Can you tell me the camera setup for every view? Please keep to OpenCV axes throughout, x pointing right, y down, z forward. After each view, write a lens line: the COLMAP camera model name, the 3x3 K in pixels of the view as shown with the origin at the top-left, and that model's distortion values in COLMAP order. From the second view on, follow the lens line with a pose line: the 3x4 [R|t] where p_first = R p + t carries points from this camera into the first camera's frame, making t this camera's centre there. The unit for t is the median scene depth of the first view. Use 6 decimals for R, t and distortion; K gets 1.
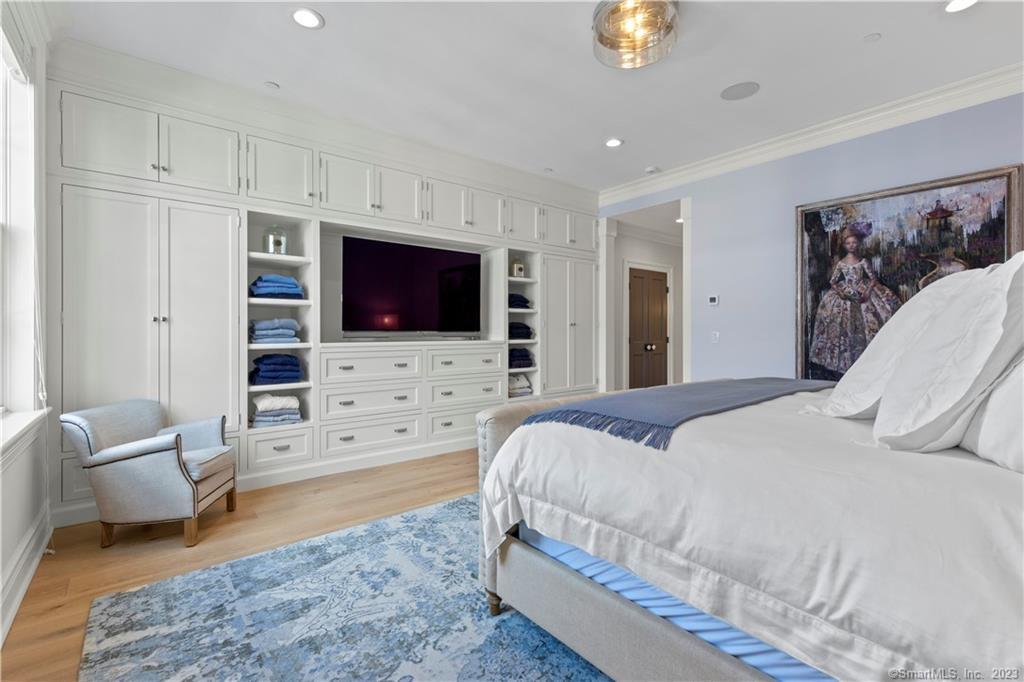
lens RADIAL K [[458.8, 0, 514.8], [0, 458.8, 335.8], [0, 0, 1]] dist [0.001295, 0.000727]
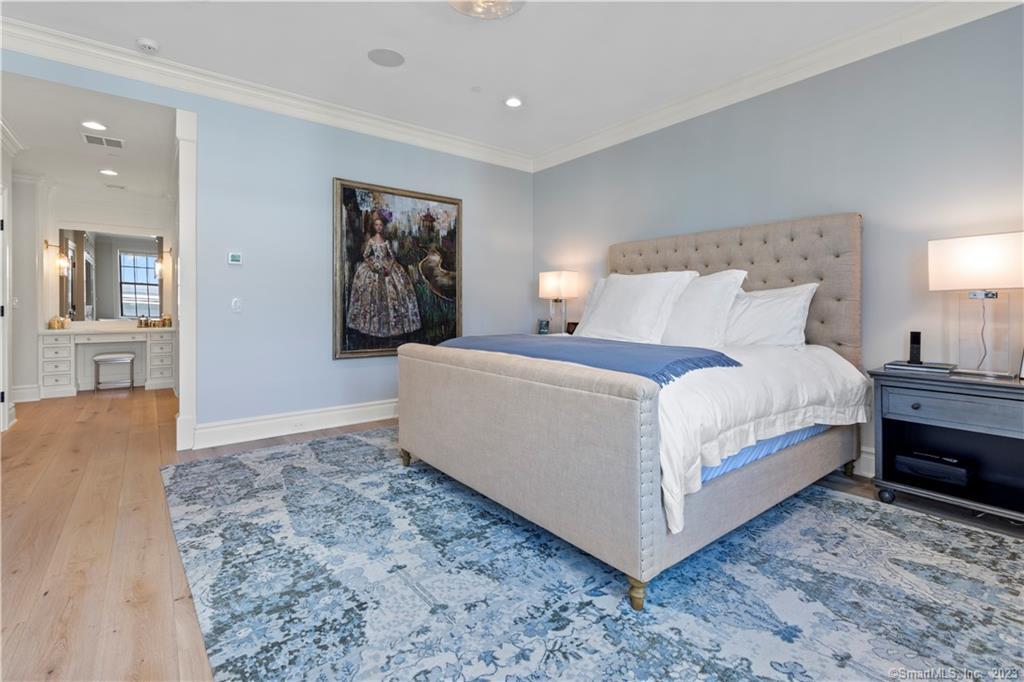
lens RADIAL K [[458.8, 0, 540.5], [0, 458.8, 311.8], [0, 0, 1]] dist [0.001295, 0.000727]
pose [[0.011846, -0.011764, 0.999861, -0.455931], [0.001967, 0.999929, 0.011741, 0.008904], [-0.999928, 0.001827, 0.011868, 0.576646]]
